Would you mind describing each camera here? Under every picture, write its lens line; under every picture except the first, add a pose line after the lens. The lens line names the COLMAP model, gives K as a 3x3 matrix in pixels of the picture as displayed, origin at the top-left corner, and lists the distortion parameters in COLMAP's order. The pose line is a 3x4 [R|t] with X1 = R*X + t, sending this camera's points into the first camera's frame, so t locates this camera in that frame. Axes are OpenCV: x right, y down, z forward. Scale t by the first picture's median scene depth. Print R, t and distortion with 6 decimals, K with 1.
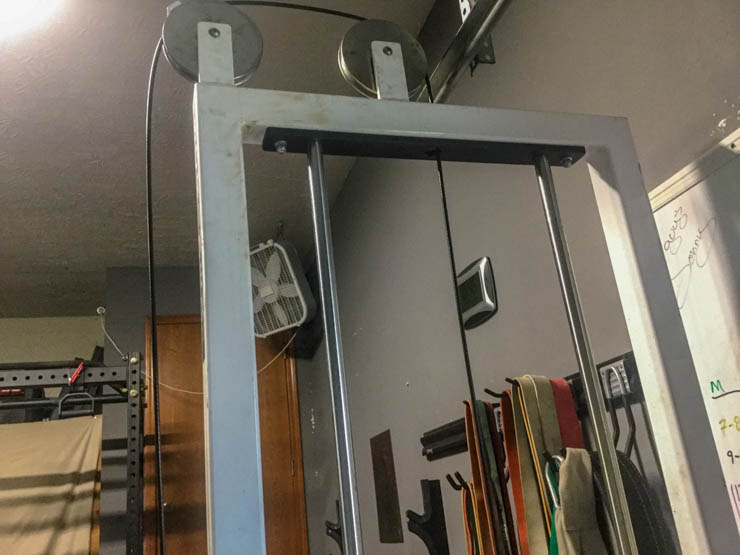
lens RADIAL K [[659.2, 0, 368.2], [0, 659.2, 277.9], [0, 0, 1]] dist [0.159492, -0.403885]
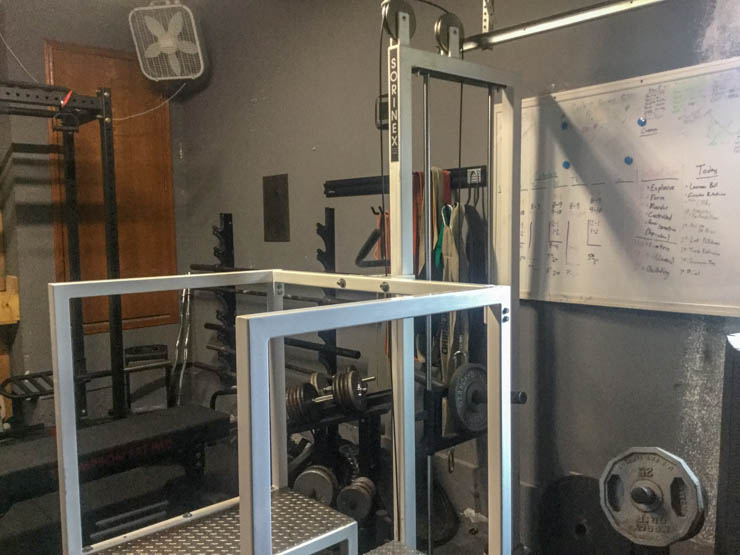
lens RADIAL K [[659.2, 0, 368.2], [0, 659.2, 277.9], [0, 0, 1]] dist [0.159492, -0.403885]
pose [[0.894040, 0.062910, 0.443549, -0.572010], [-0.226306, 0.917895, 0.325967, -0.113930], [-0.386625, -0.391806, 0.834871, -0.550075]]
